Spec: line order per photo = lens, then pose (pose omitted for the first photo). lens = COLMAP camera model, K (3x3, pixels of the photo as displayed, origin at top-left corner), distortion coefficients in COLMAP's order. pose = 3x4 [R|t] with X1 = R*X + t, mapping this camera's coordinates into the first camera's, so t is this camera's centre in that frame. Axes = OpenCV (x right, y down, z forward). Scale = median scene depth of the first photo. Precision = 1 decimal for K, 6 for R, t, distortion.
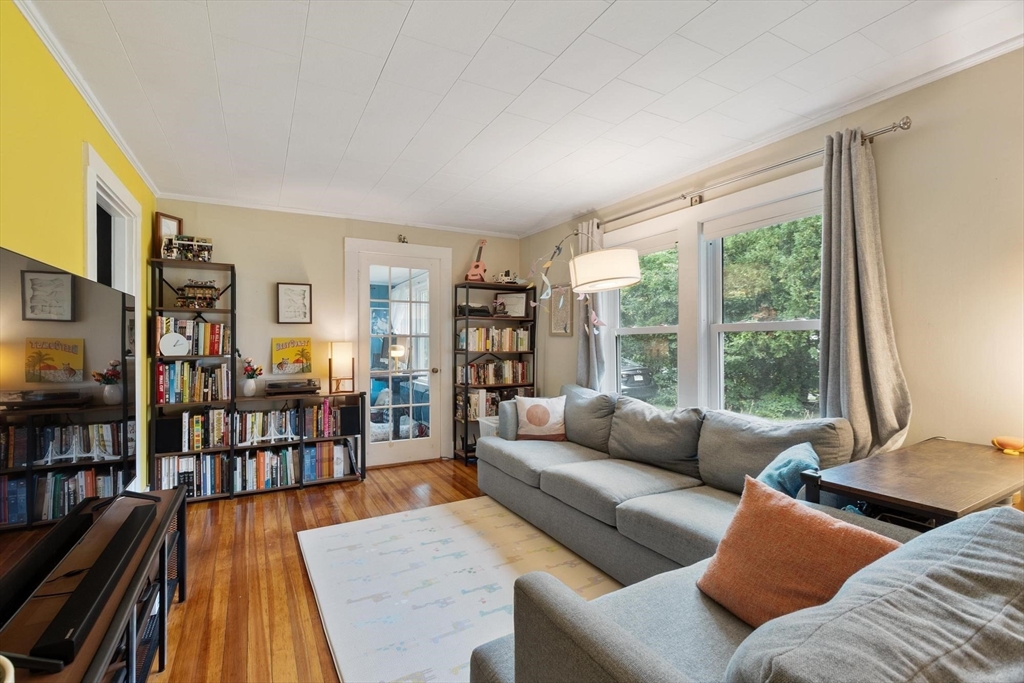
lens RADIAL K [[441.4, 0, 501.1], [0, 441.4, 341.0], [0, 0, 1]] dist [0.004985, 0.000314]
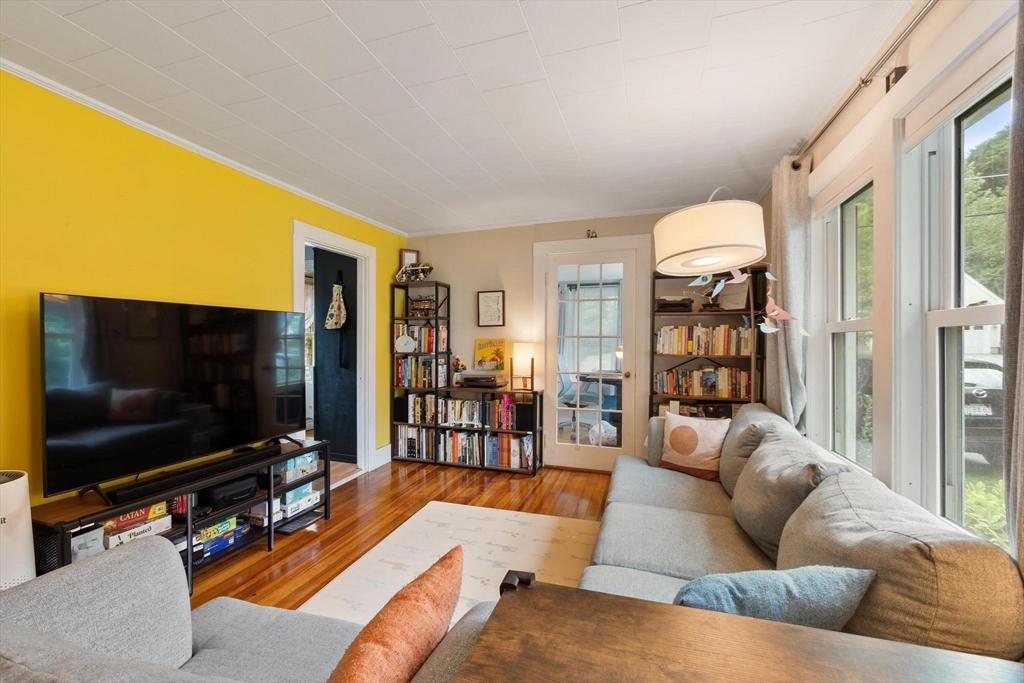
lens RADIAL K [[449.6, 0, 479.3], [0, 449.6, 346.6], [0, 0, 1]] dist [0.001806, -0.000243]
pose [[0.672728, 0.010679, -0.739813, 0.410826], [-0.000697, 0.999905, 0.013800, -0.003611], [0.739890, -0.008768, 0.672671, 0.213889]]
